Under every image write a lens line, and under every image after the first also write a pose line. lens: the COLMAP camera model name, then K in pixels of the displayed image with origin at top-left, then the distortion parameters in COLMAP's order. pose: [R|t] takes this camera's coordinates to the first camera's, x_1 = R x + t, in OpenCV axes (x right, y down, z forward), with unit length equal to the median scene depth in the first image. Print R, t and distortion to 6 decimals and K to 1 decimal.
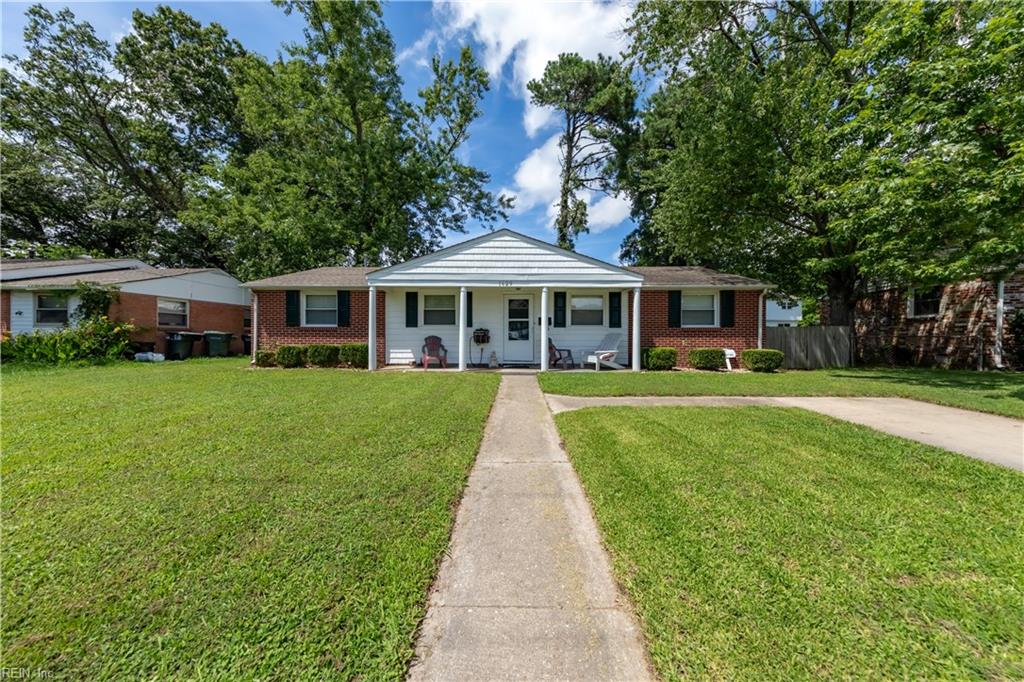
lens RADIAL K [[321.3, 0, 514.0], [0, 321.3, 337.4], [0, 0, 1]] dist [0.001346, 0.000032]
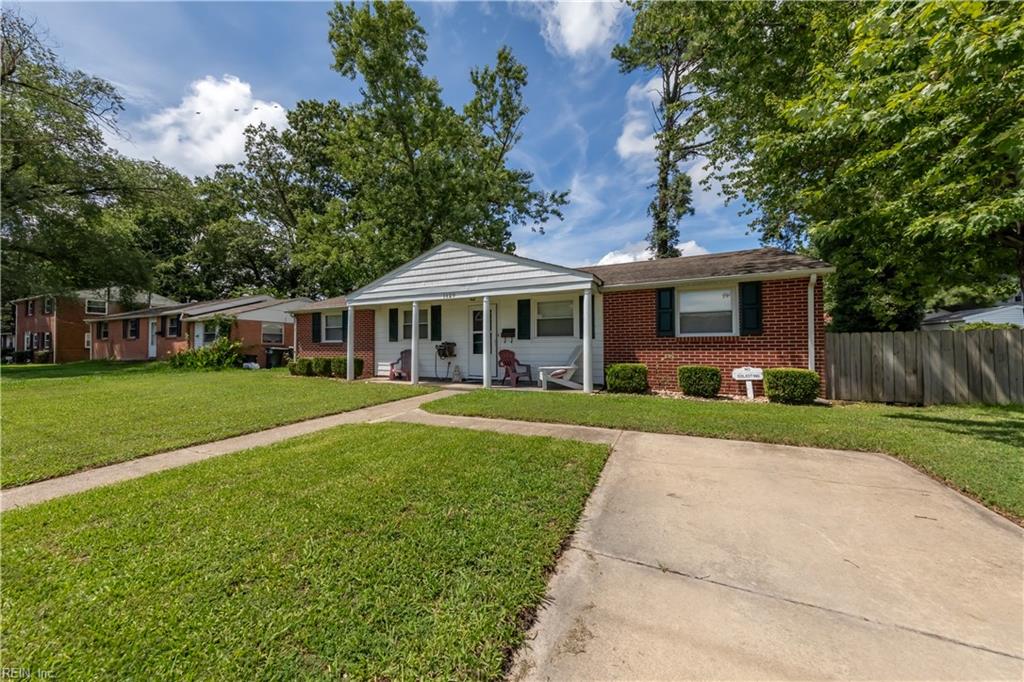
lens RADIAL K [[369.5, 0, 512.0], [0, 369.5, 341.0], [0, 0, 1]] dist [0.002299, 0.000026]
pose [[0.897573, -0.014575, -0.440626, 0.566332], [0.001652, 0.999558, -0.029697, 0.003128], [0.440864, 0.025927, 0.897199, 0.074255]]
